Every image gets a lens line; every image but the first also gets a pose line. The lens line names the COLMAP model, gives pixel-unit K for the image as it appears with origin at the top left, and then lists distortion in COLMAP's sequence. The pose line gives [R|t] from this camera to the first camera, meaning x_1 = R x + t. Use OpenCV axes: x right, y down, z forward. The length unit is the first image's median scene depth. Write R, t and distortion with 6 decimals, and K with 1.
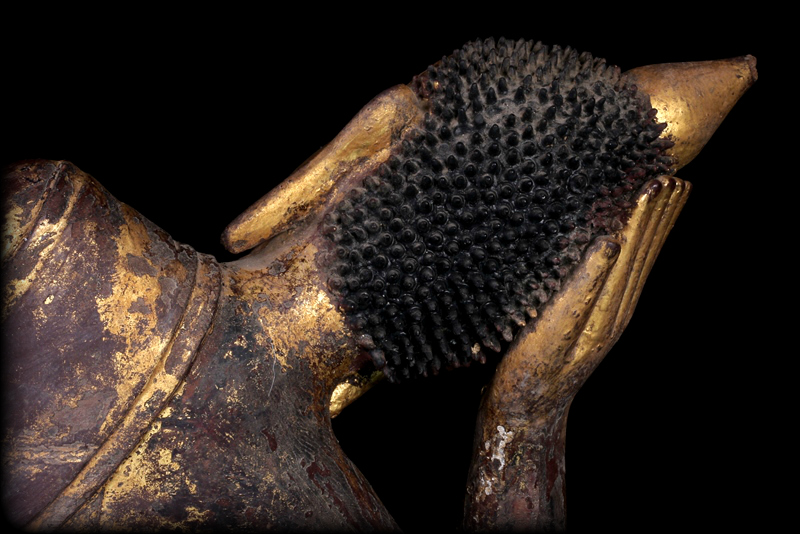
lens RADIAL K [[2153.3, 0, 400.0], [0, 2153.3, 267.0], [0, 0, 1]] dist [-0.080261, -0.354006]
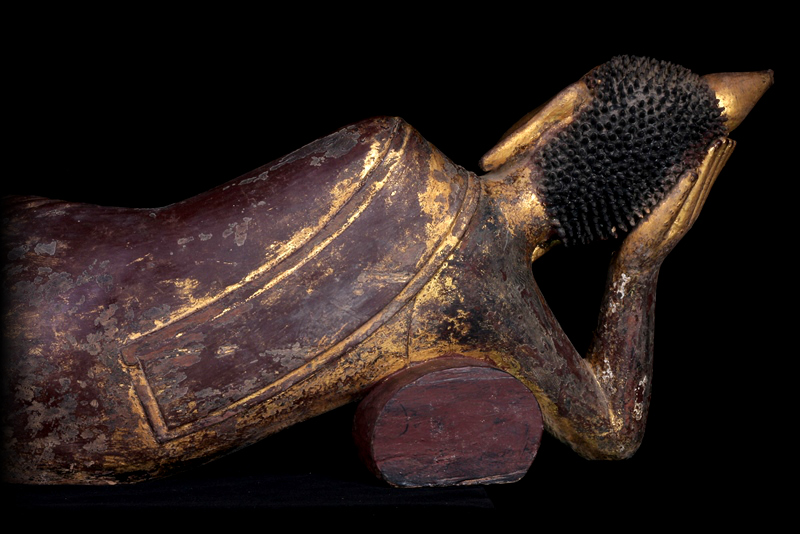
lens RADIAL K [[1985.0, 0, 400.0], [0, 1985.0, 267.0], [0, 0, 1]] dist [-0.085086, -0.517782]
pose [[0.999076, 0.035566, 0.024119, -0.186805], [-0.036575, 0.998416, 0.042752, 0.005240], [-0.022561, -0.043595, 0.998795, -0.665720]]
